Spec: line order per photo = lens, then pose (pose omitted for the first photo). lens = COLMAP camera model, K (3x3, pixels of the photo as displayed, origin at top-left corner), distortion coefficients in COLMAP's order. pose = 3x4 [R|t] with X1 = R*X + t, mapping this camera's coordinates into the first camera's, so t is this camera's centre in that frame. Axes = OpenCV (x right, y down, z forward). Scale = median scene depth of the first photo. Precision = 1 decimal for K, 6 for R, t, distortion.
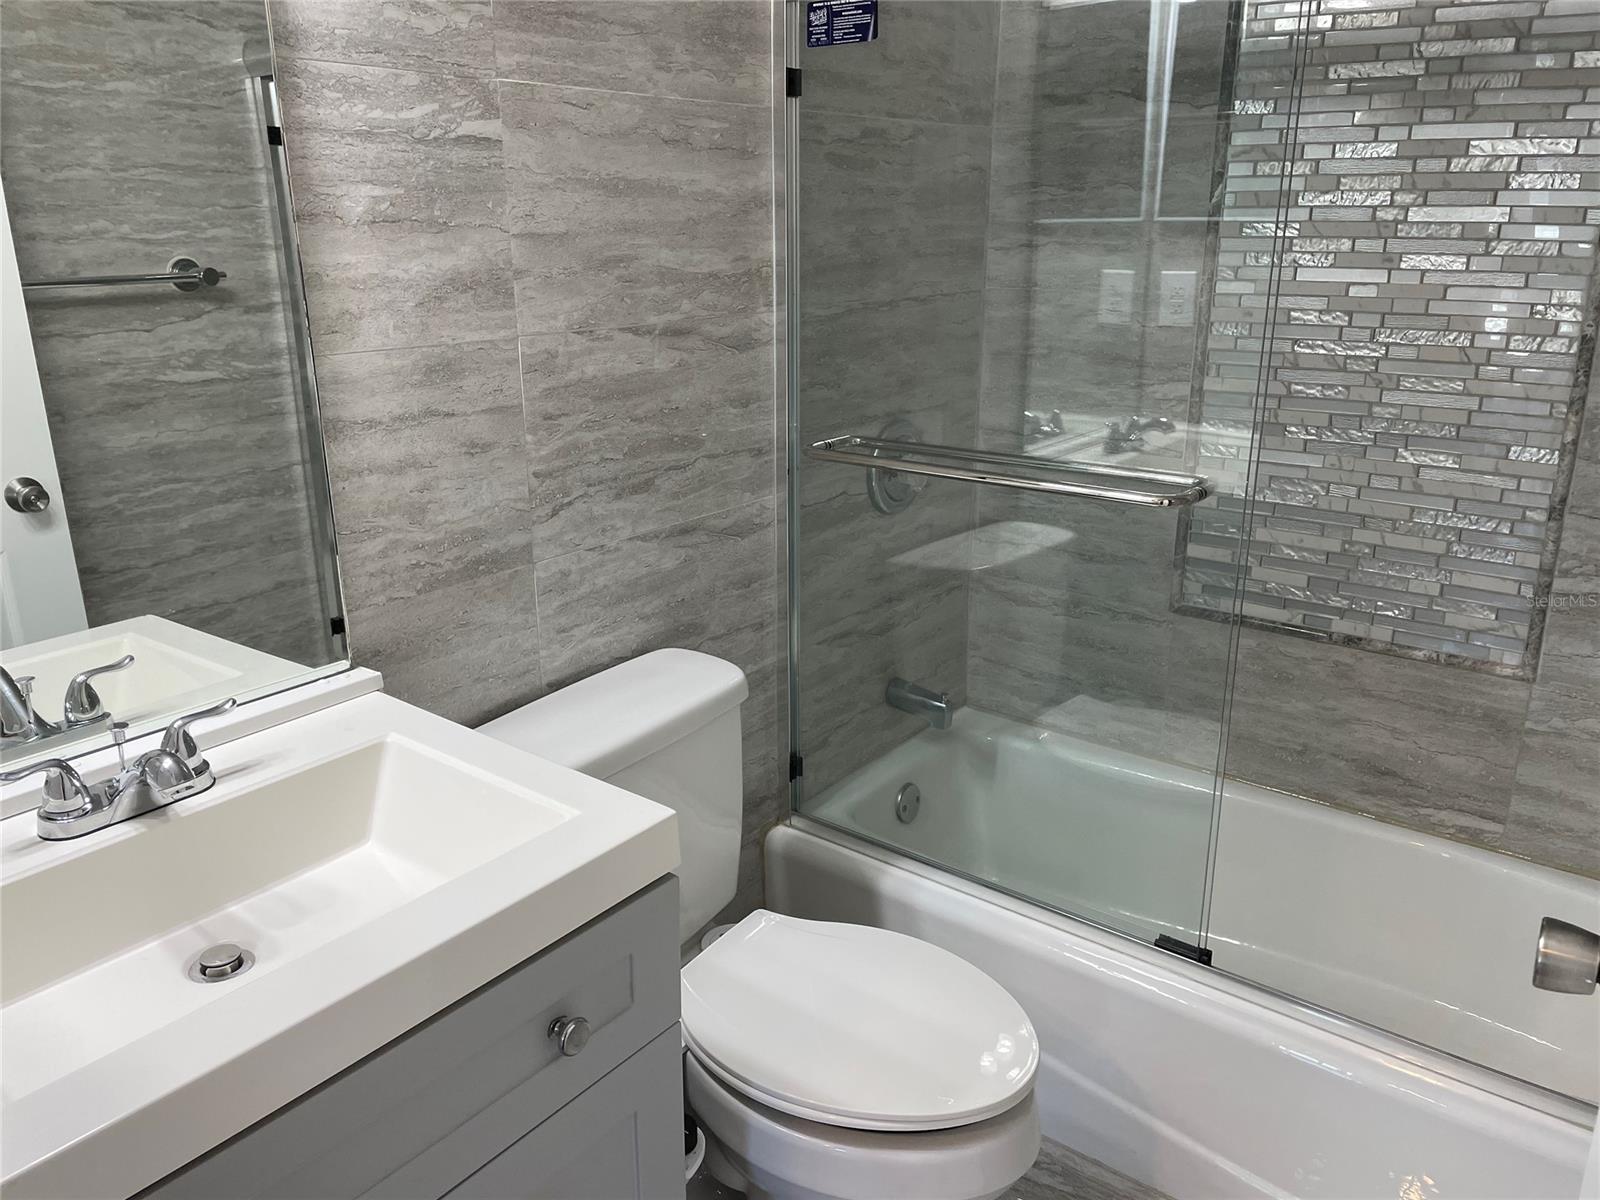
lens RADIAL K [[1214.1, 0, 795.3], [0, 1214.1, 598.2], [0, 0, 1]] dist [0.071664, -0.095663]
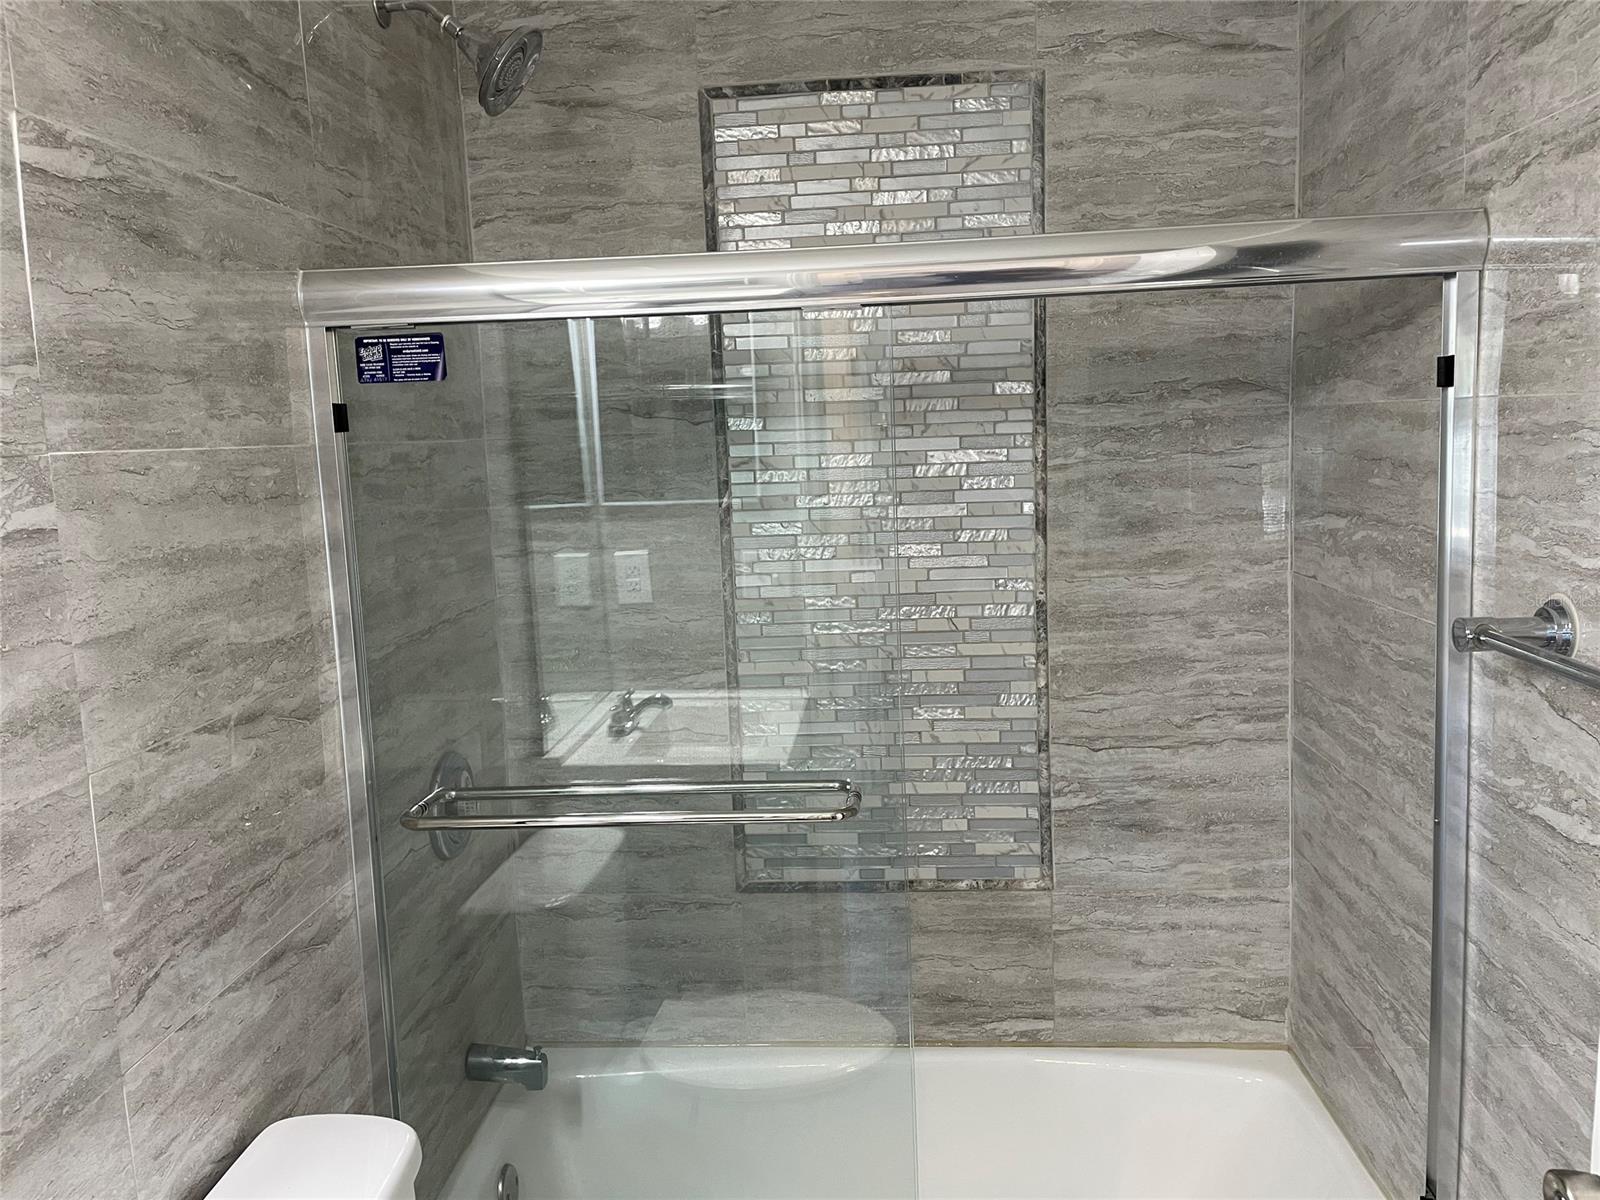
lens RADIAL K [[1214.1, 0, 809.1], [0, 1214.1, 594.8], [0, 0, 1]] dist [0.071664, -0.095663]
pose [[0.829674, -0.101845, 0.548879, -0.209630], [0.201263, 0.971666, -0.123931, -0.112389], [-0.520705, 0.213292, 0.826664, 0.110191]]
